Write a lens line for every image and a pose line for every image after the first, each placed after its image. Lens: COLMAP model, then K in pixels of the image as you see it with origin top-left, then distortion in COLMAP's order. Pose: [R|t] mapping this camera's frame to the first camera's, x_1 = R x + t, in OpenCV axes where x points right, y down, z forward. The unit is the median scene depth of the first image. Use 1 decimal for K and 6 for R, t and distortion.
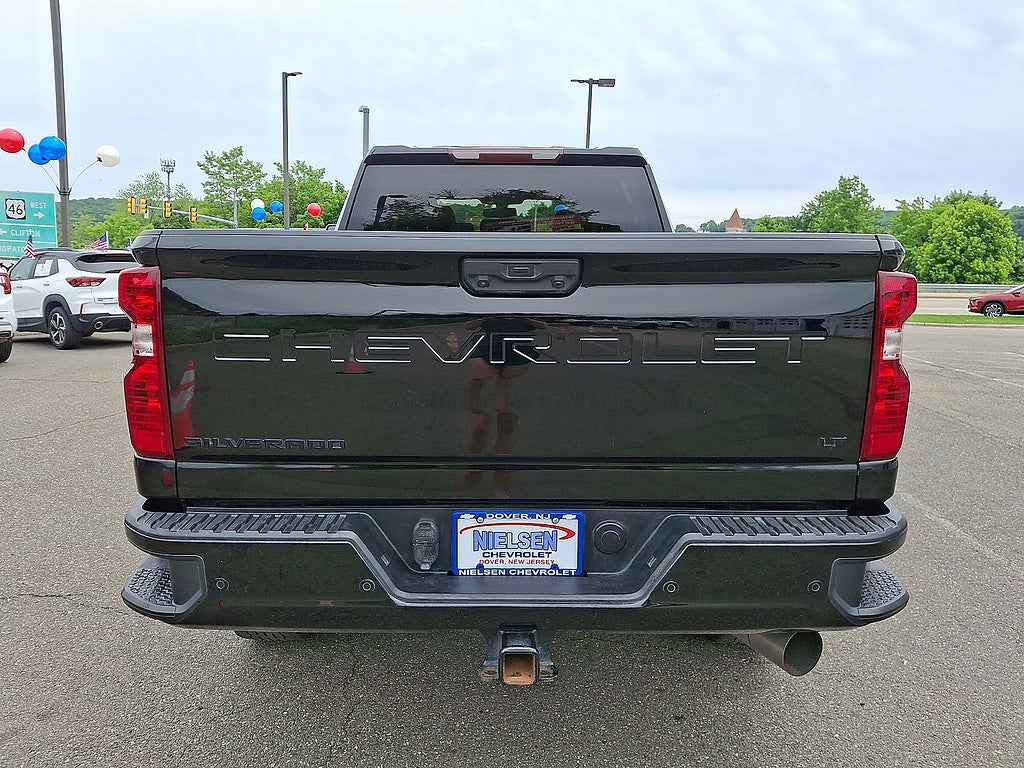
lens RADIAL K [[781.8, 0, 512.0], [0, 781.8, 384.0], [0, 0, 1]] dist [0.008549, 0.000514]
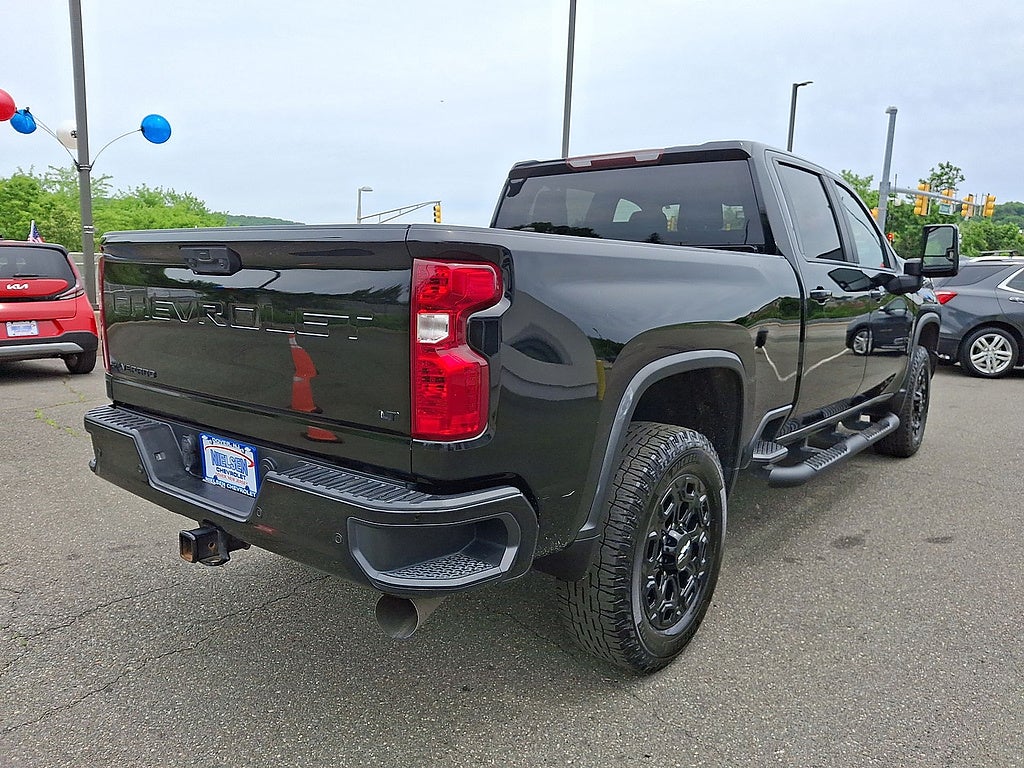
lens RADIAL K [[780.9, 0, 512.0], [0, 780.9, 384.0], [0, 0, 1]] dist [0.132077, -0.281071]
pose [[0.763917, 0.096978, -0.637986, 1.201038], [-0.110127, 0.993732, 0.019189, -0.008940], [0.635848, 0.055600, 0.769809, 0.266917]]
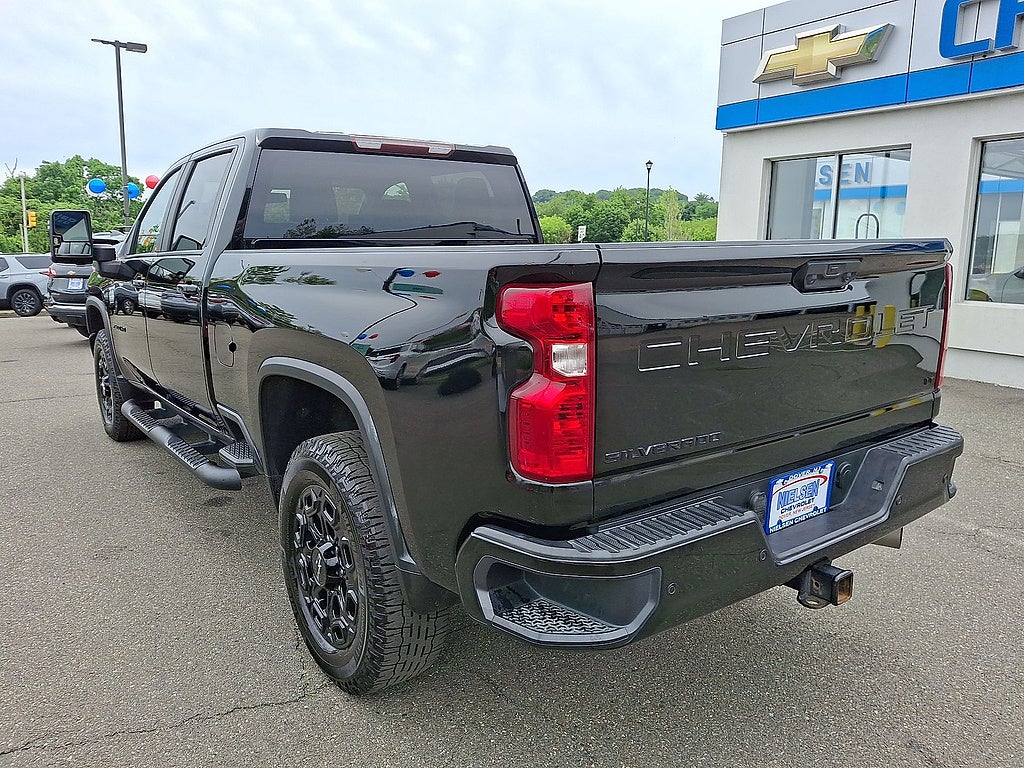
lens RADIAL K [[794.0, 0, 512.0], [0, 794.0, 384.0], [0, 0, 1]] dist [-0.010410, -0.005632]
pose [[0.802262, -0.121749, 0.584425, -1.037952], [0.109144, 0.992395, 0.056913, -0.085226], [-0.586910, 0.018127, 0.809449, 0.265707]]
